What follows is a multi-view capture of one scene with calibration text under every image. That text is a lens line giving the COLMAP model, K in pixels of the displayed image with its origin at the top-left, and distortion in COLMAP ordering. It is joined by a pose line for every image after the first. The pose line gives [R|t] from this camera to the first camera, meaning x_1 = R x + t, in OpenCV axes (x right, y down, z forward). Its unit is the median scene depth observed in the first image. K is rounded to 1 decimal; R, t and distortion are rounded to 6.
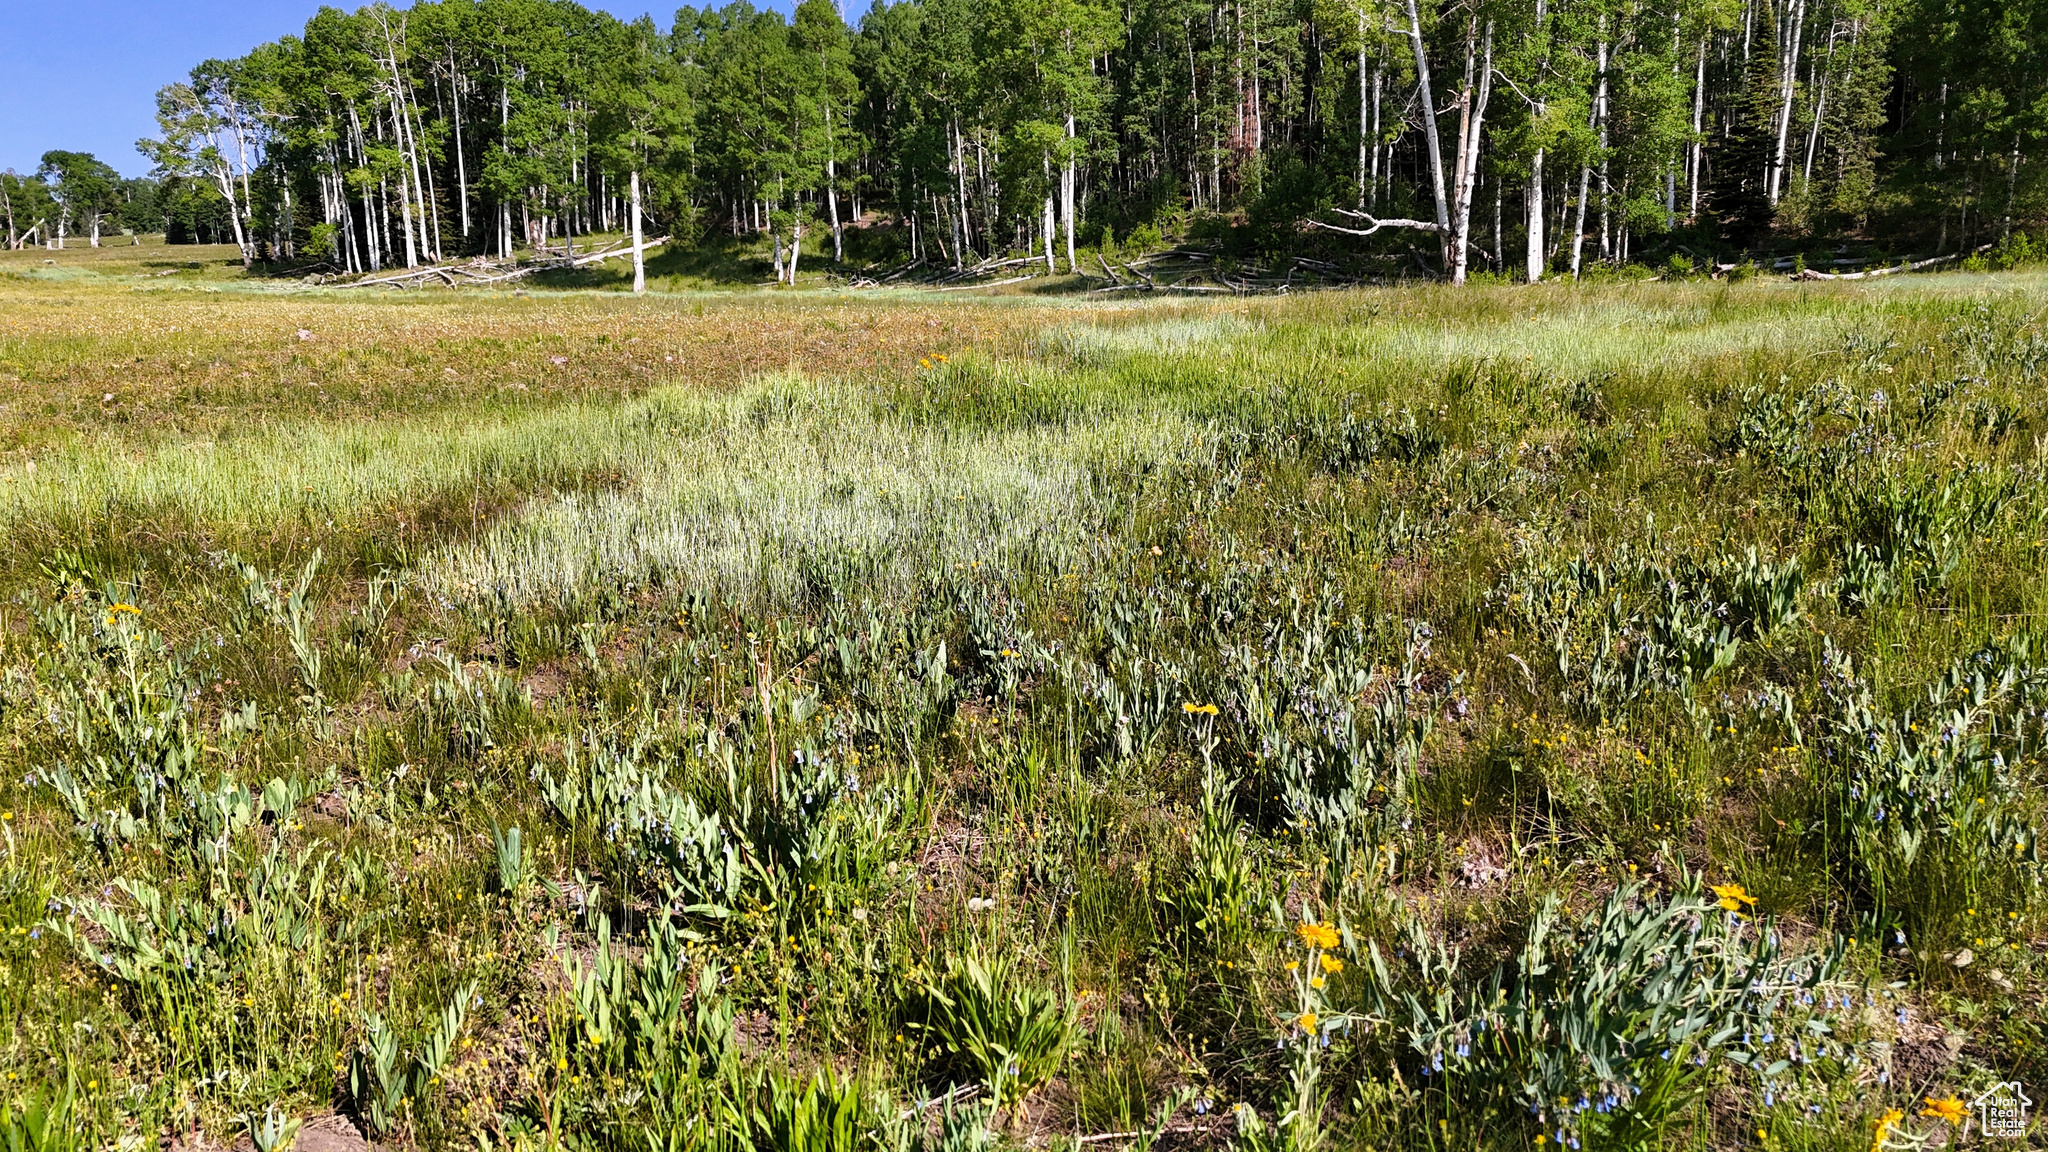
lens RADIAL K [[1544.8, 0, 1033.7], [0, 1544.8, 578.1], [0, 0, 1]] dist [0.057971, -0.034368]
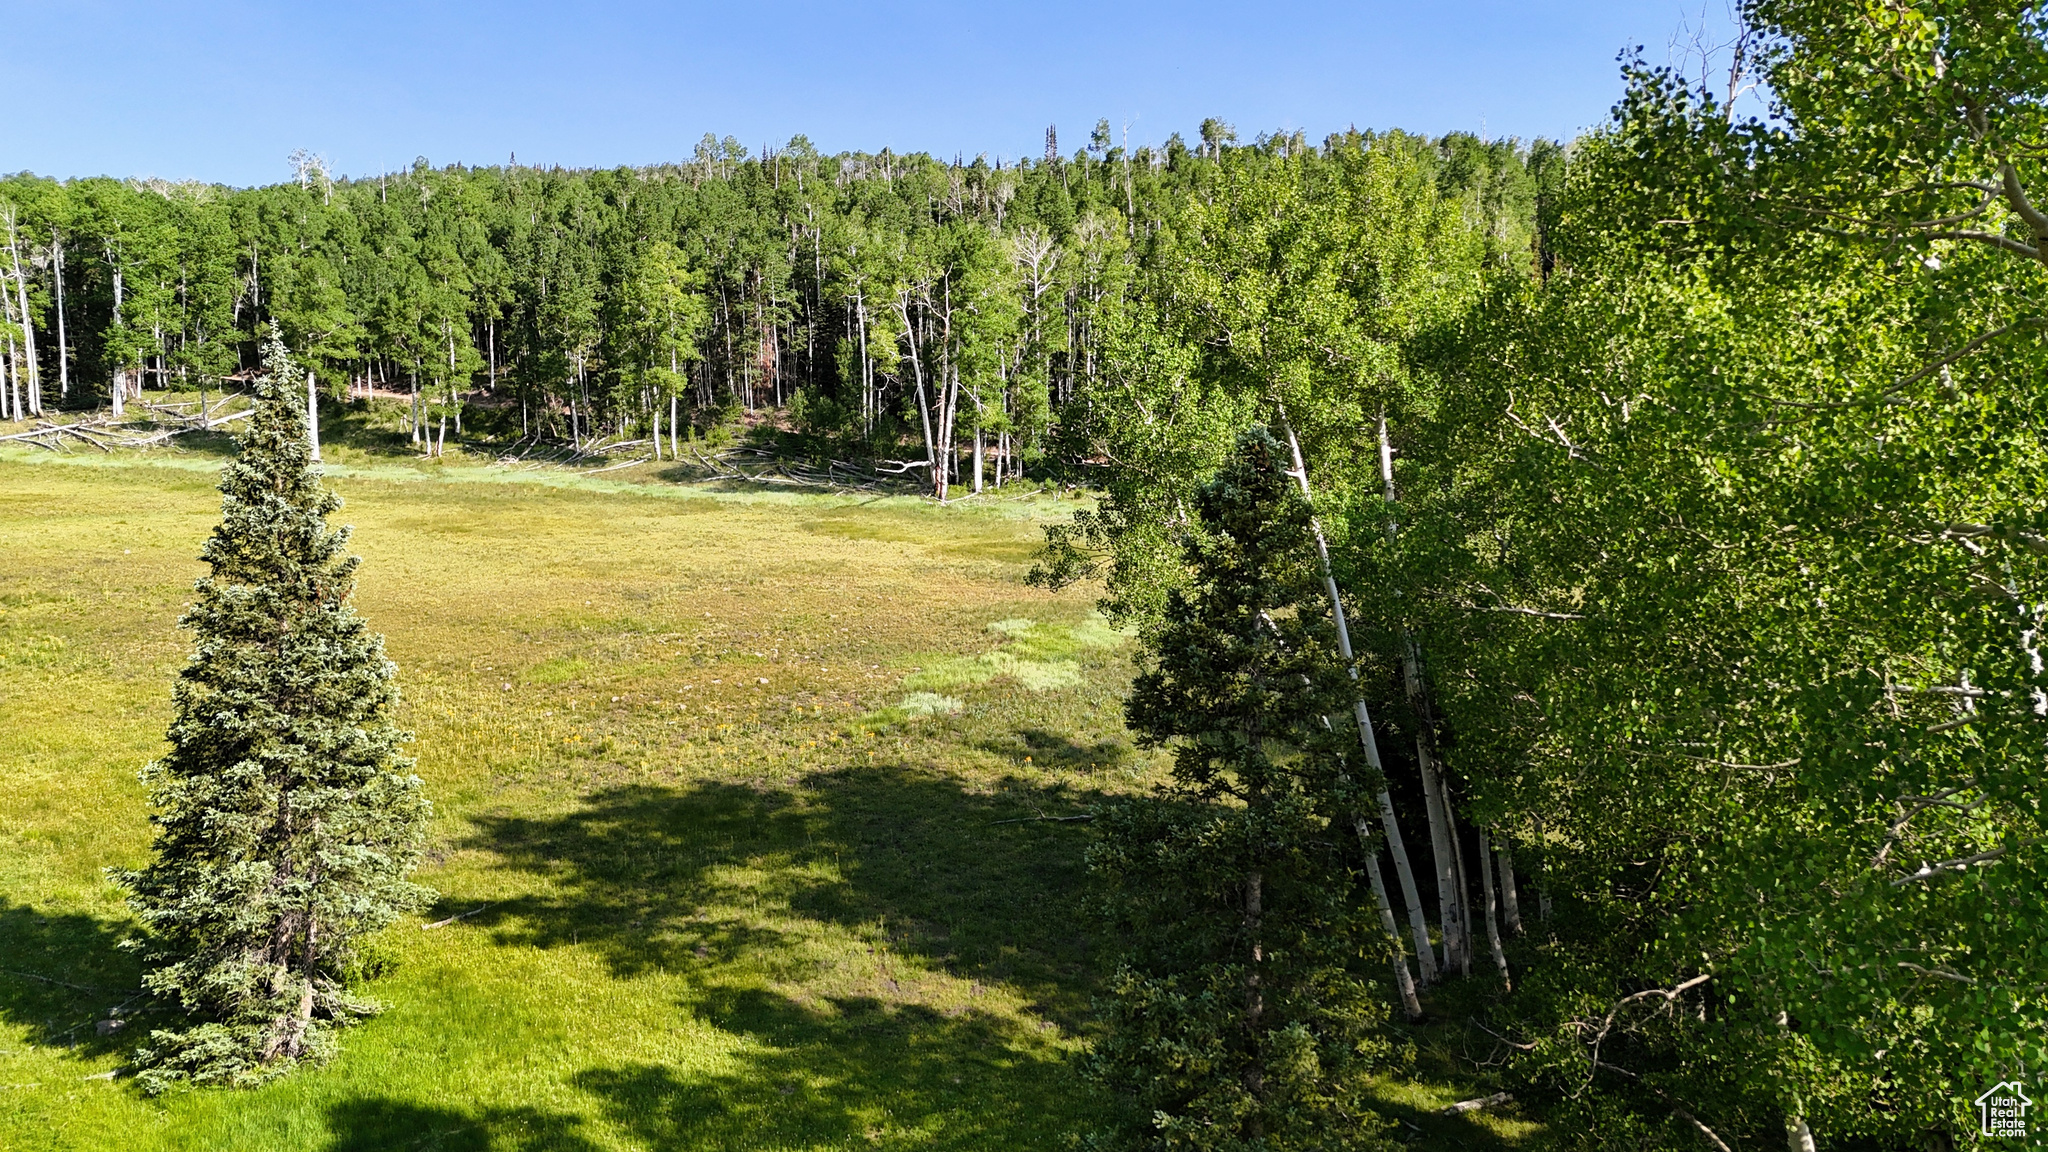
lens RADIAL K [[1544.8, 0, 1025.0], [0, 1544.8, 581.6], [0, 0, 1]] dist [0.057971, -0.034368]
pose [[0.921958, -0.020401, 0.386752, -0.187093], [0.039971, 0.998291, -0.042625, -0.001295], [-0.385221, 0.054757, 0.921198, -0.387879]]
